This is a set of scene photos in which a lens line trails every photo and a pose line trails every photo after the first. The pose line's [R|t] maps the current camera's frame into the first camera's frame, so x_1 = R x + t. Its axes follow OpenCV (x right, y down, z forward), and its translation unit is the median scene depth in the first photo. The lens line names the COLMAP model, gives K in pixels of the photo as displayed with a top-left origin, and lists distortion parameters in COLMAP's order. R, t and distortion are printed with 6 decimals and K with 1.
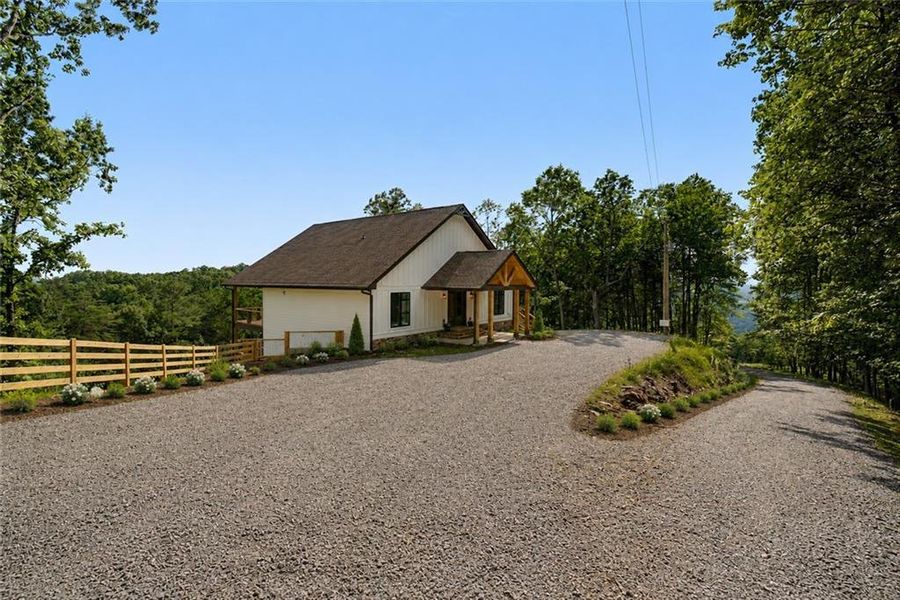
lens RADIAL K [[389.2, 0, 446.6], [0, 389.2, 294.1], [0, 0, 1]] dist [-0.000034, -0.000068]
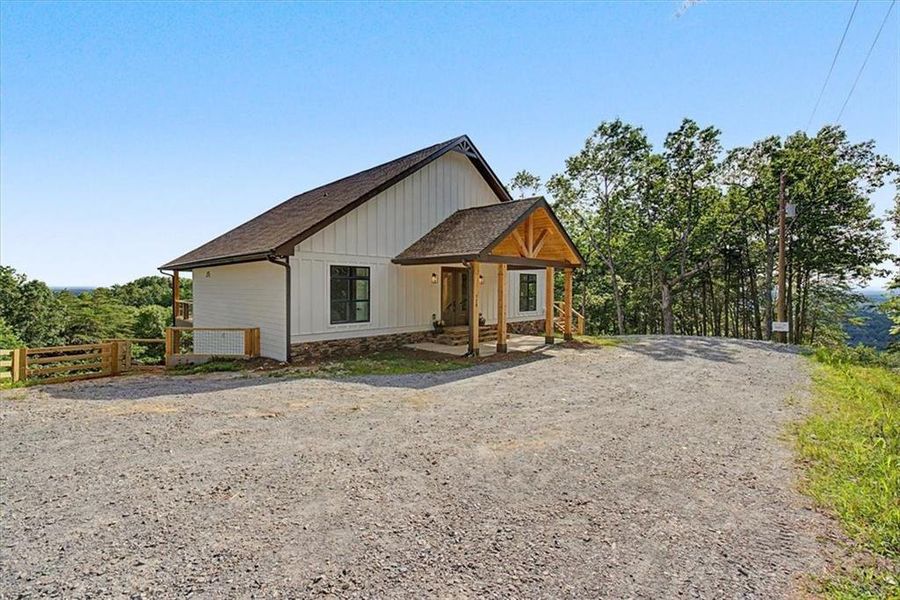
lens RADIAL K [[412.1, 0, 449.9], [0, 412.1, 294.1], [0, 0, 1]] dist [-0.015228, -0.000259]
pose [[0.995543, 0.005033, -0.094177, 0.077122], [-0.006127, 0.999917, -0.011331, 0.037313], [0.094112, 0.011858, 0.995491, 0.312596]]
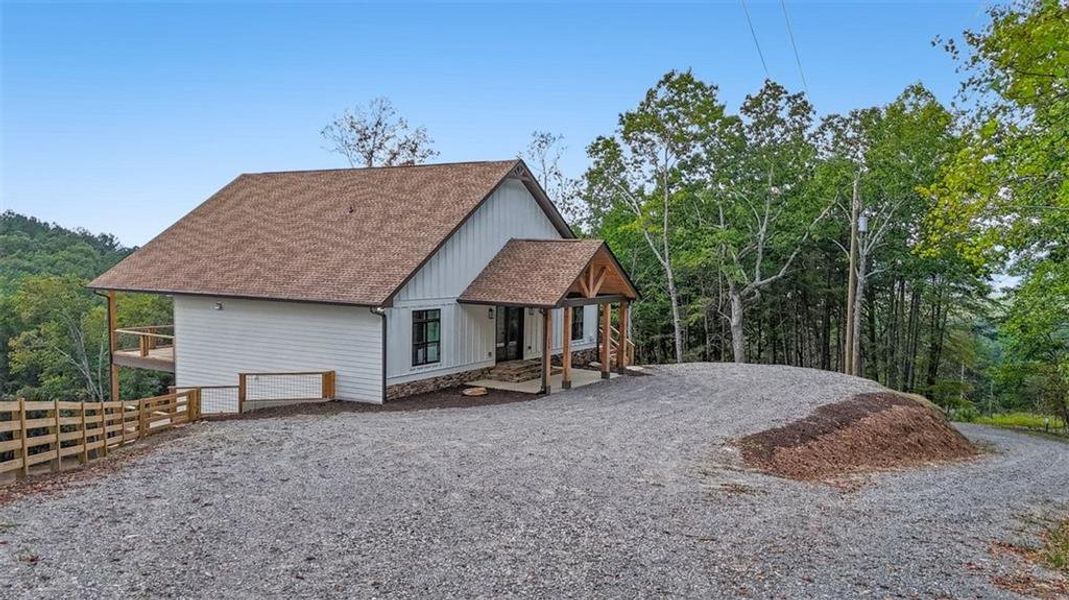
lens RADIAL K [[807.6, 0, 534.5], [0, 807.6, 300.0], [0, 0, 1]] dist [0.141856, -0.105133]
pose [[0.994163, 0.009906, 0.107433, -0.069857], [-0.012559, 0.999632, 0.024050, -0.043326], [-0.107155, -0.025259, 0.993921, -0.257629]]
